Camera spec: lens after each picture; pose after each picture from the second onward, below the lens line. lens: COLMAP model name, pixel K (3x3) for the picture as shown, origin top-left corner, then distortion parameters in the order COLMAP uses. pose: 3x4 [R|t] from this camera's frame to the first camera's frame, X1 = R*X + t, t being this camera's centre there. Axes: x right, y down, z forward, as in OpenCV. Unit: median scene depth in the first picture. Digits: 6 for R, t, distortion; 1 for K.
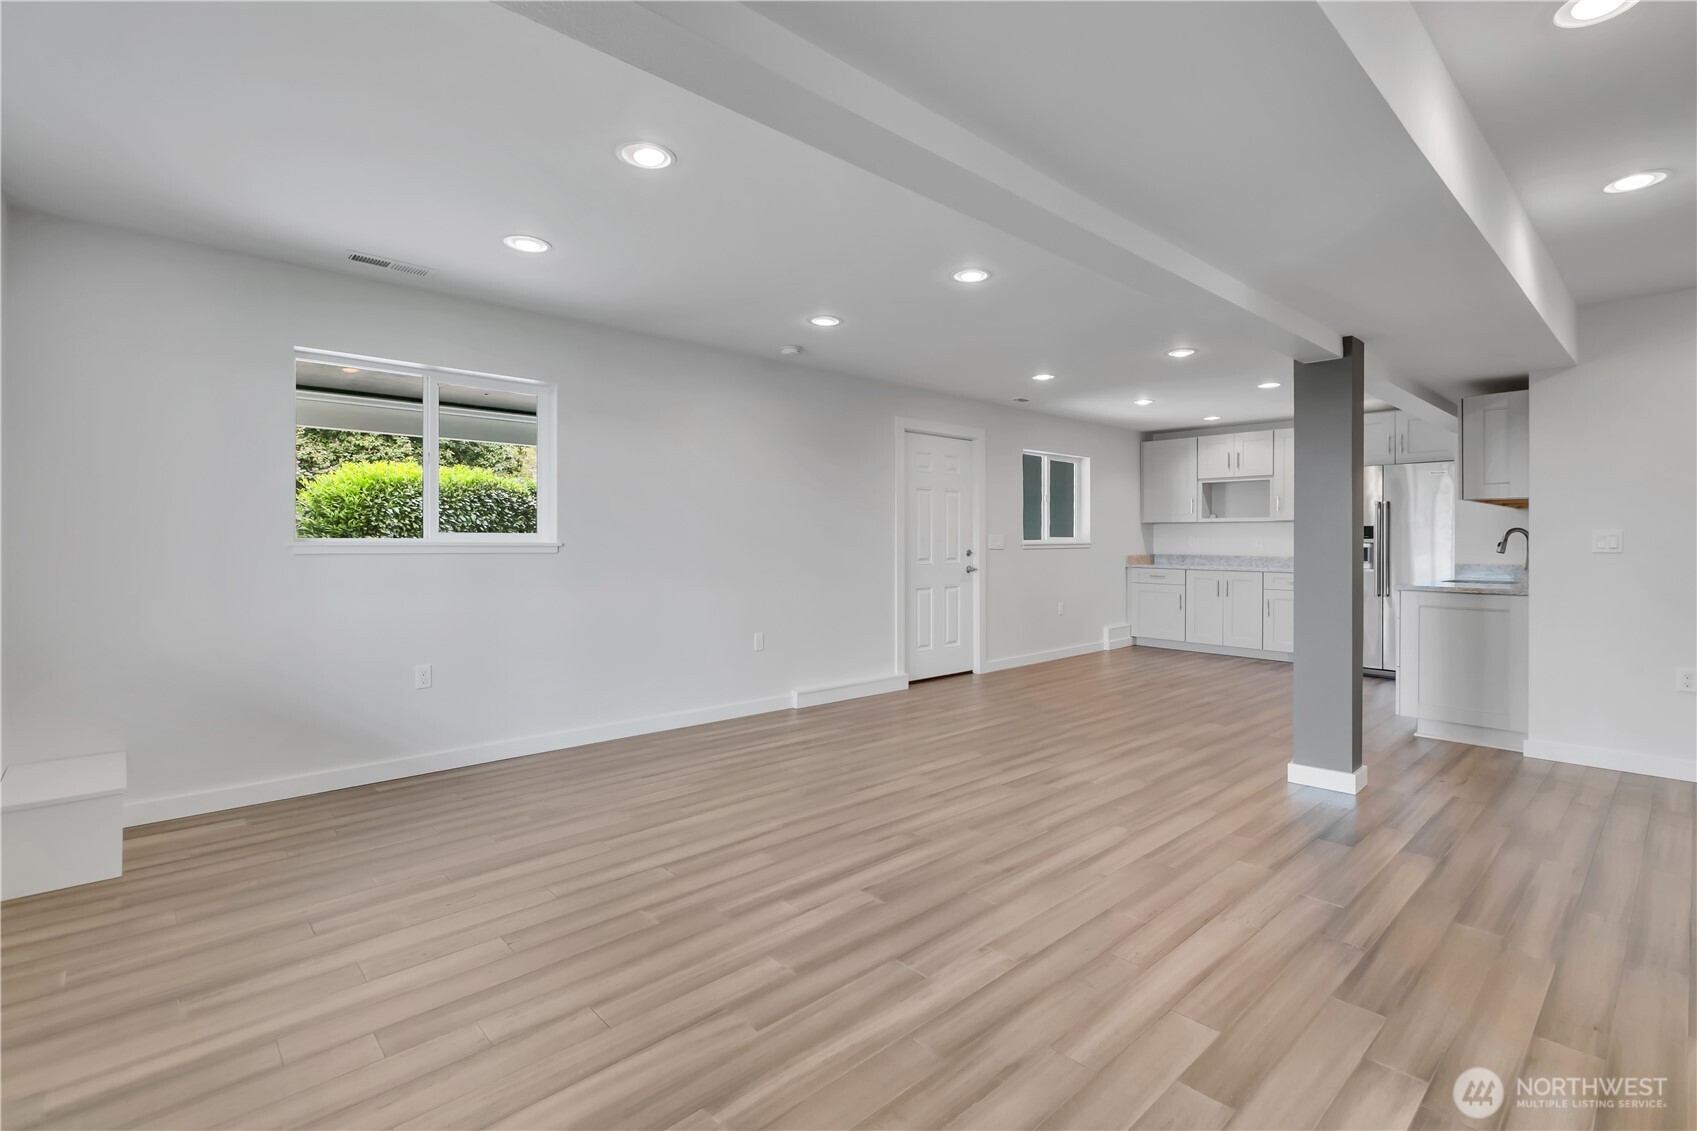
lens RADIAL K [[789.5, 0, 852.3], [0, 789.5, 532.8], [0, 0, 1]] dist [-0.000737, -0.000057]
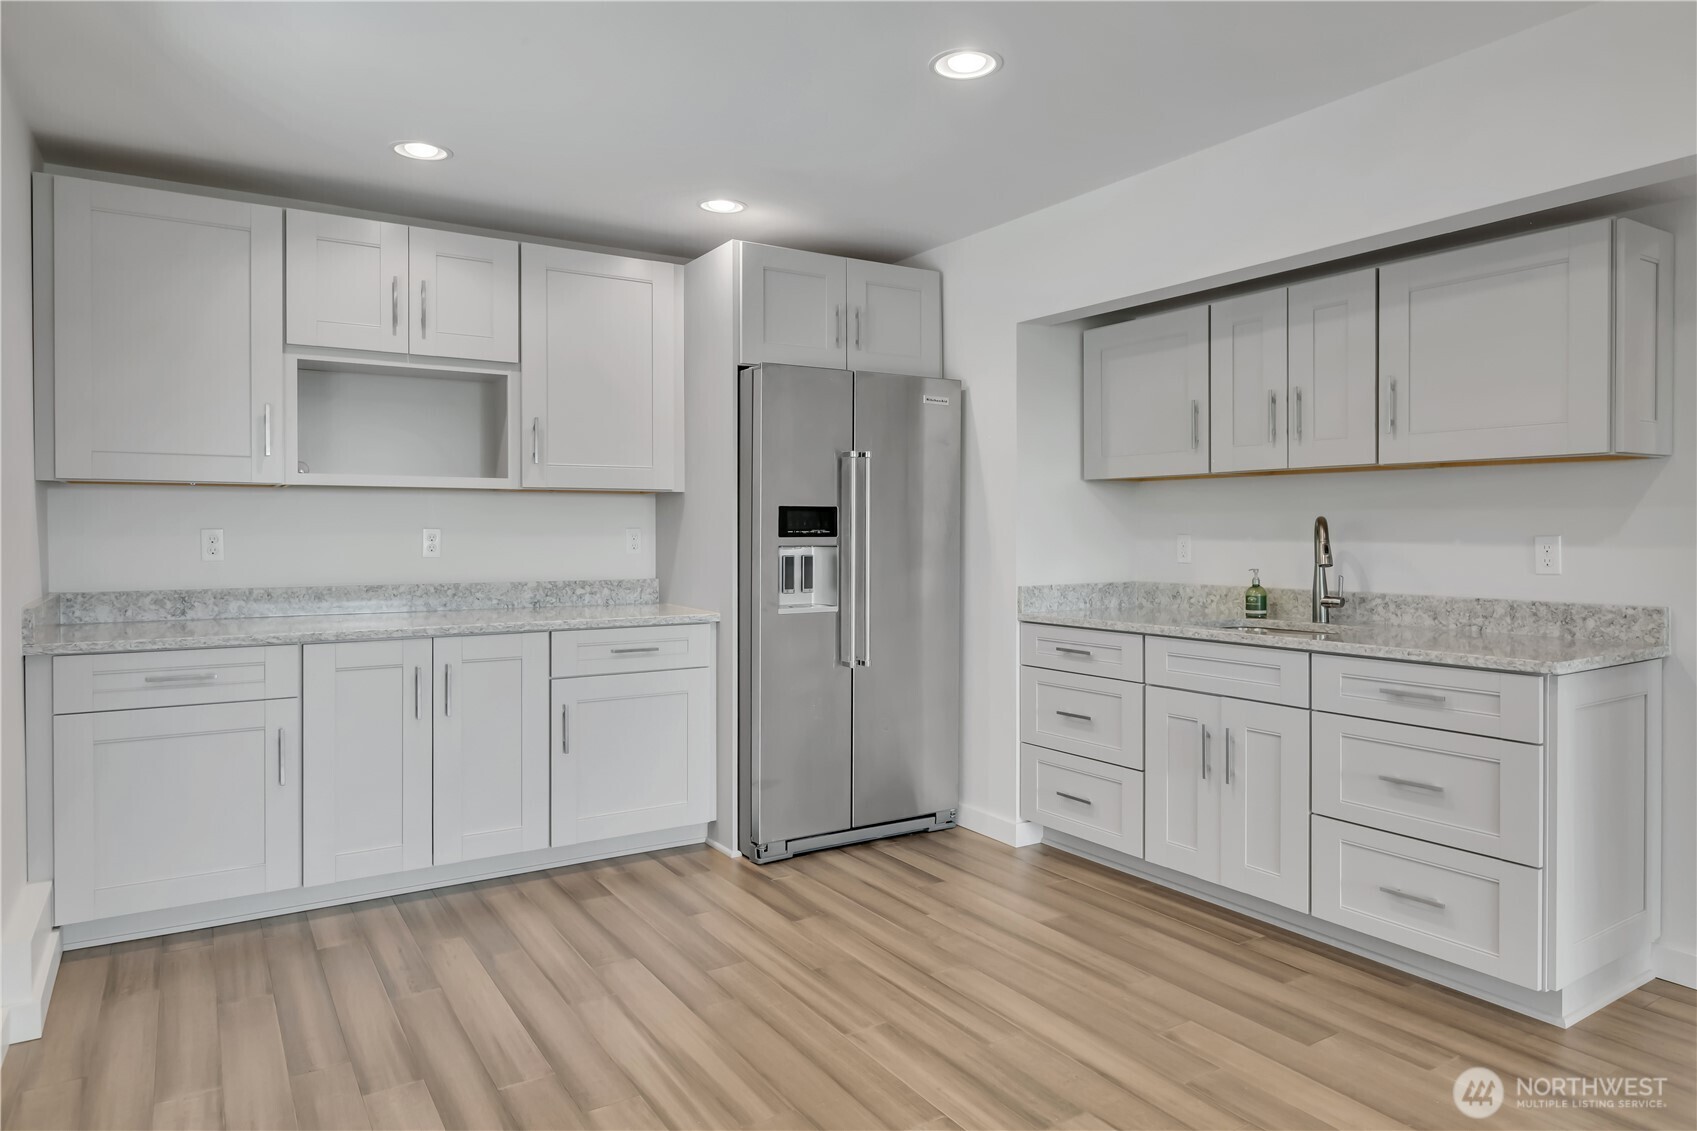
lens RADIAL K [[1054.8, 0, 848.5], [0, 1054.8, 565.5], [0, 0, 1]] dist [-0.000733, -0.000400]
pose [[0.189322, -0.021023, 0.981690, 0.074998], [-0.001522, 0.999763, 0.021704, 0.009324], [-0.981914, -0.005603, 0.189246, 0.730629]]
